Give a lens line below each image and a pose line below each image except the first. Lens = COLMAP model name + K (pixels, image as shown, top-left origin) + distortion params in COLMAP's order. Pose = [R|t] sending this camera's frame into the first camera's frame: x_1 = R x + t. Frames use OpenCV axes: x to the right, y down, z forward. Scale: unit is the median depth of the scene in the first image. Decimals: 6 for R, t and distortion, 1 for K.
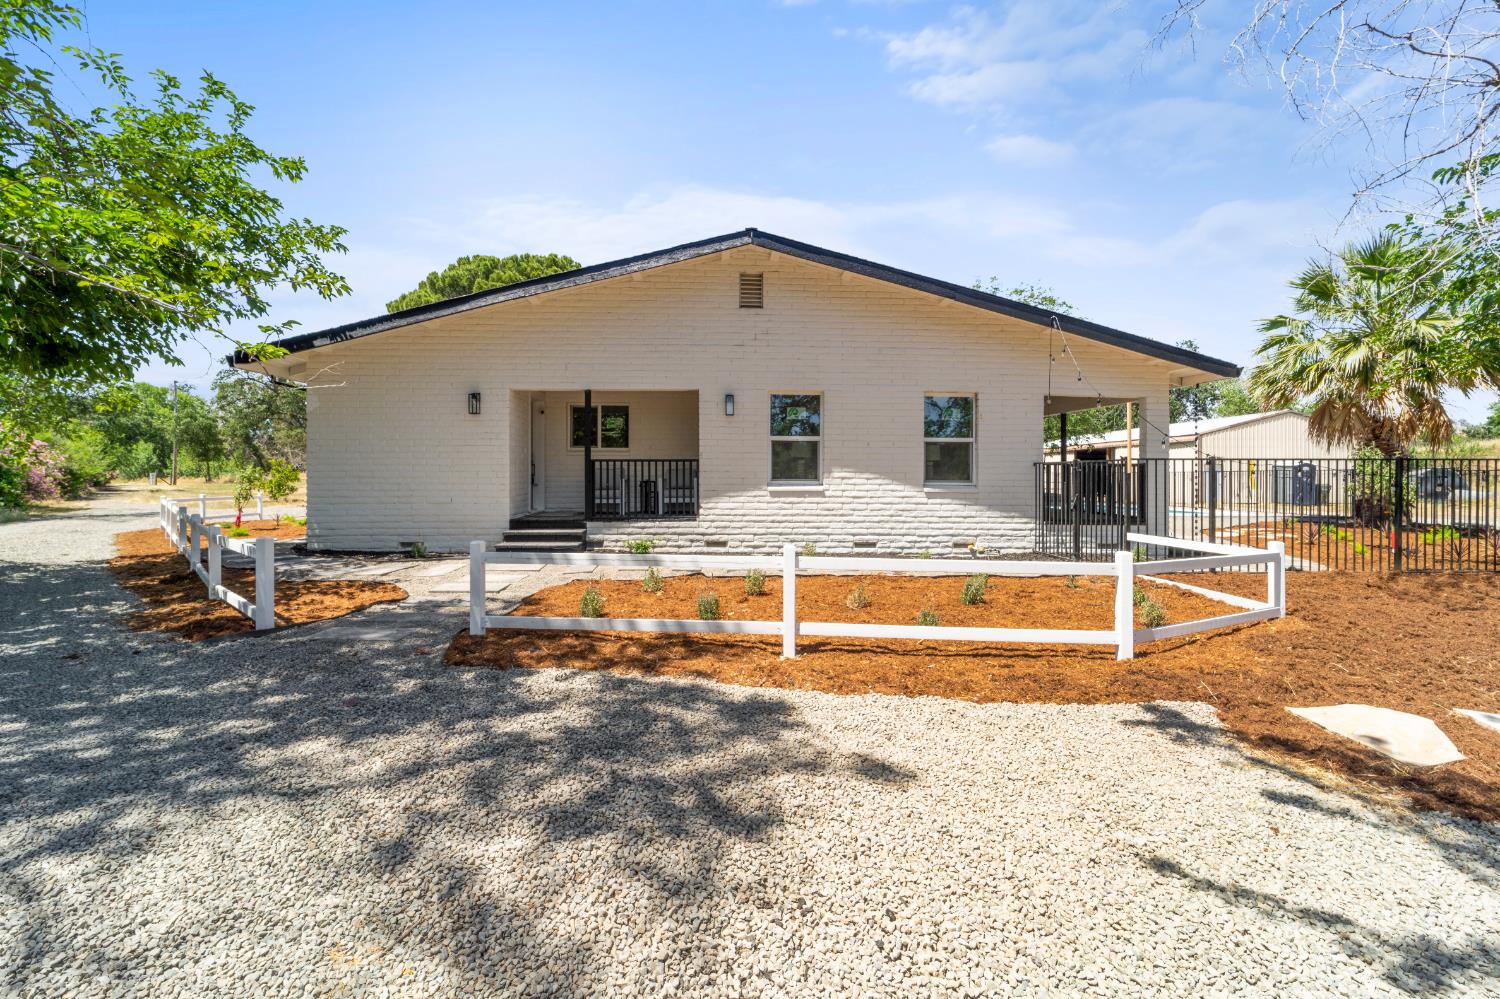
lens RADIAL K [[609.0, 0, 752.6], [0, 609.0, 472.5], [0, 0, 1]] dist [0.001810, -0.000059]
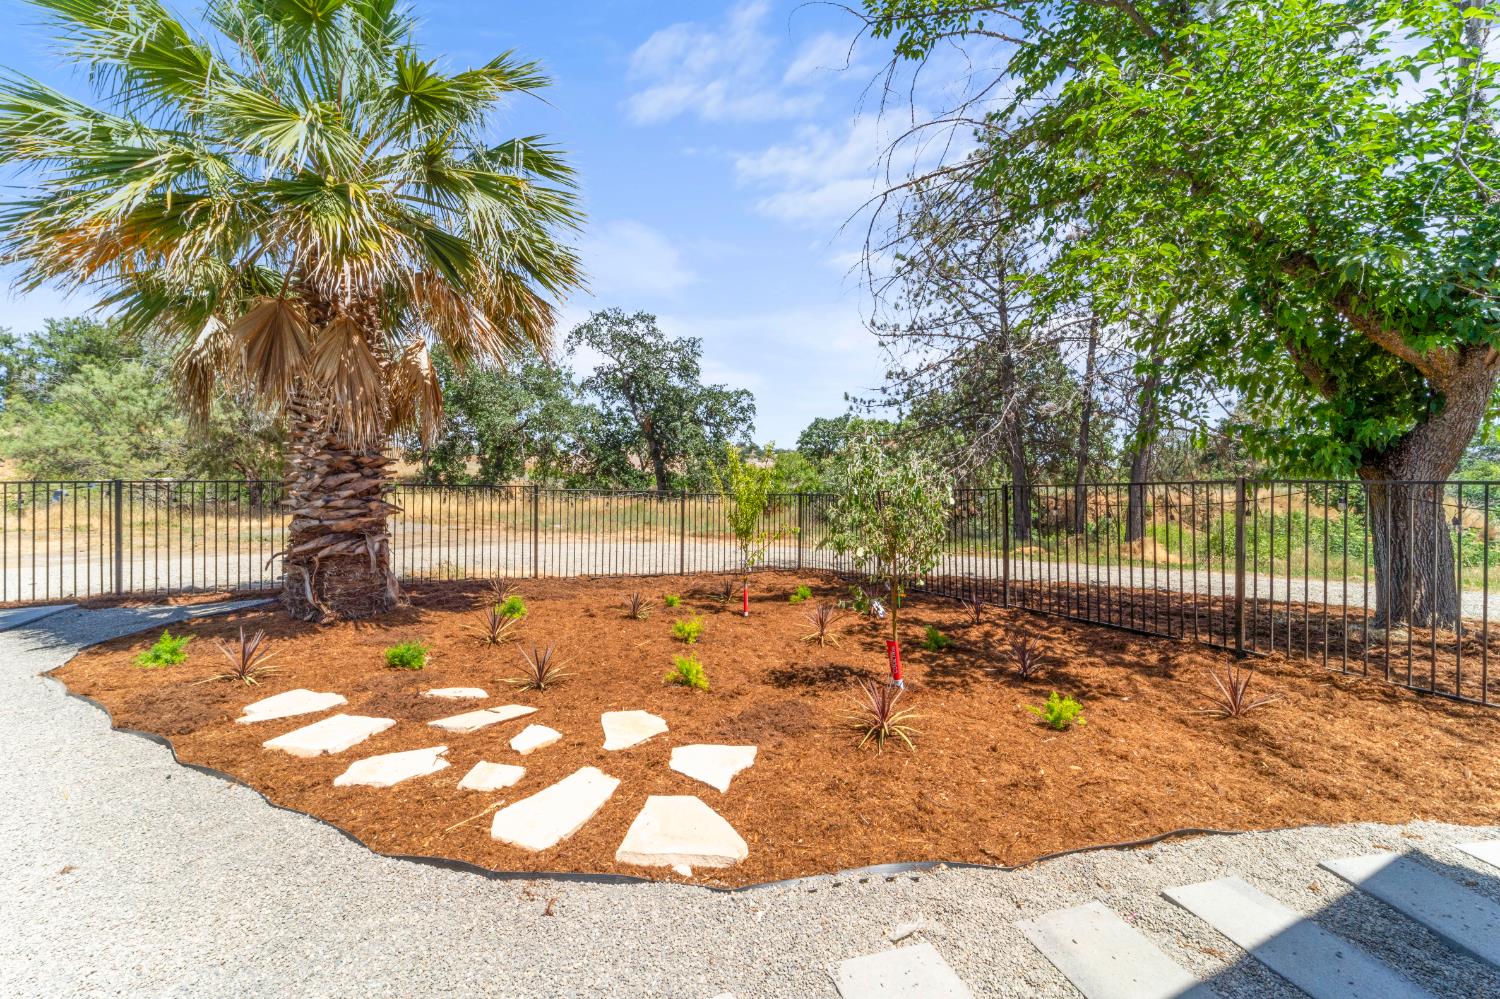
lens RADIAL K [[609.1, 0, 739.1], [0, 609.1, 483.8], [0, 0, 1]] dist [0.000036, -0.000362]
pose [[-0.404066, -0.004071, 0.914721, 0.499635], [-0.003451, 0.999990, 0.002926, -0.007861], [-0.914723, -0.001974, -0.404076, 0.909397]]
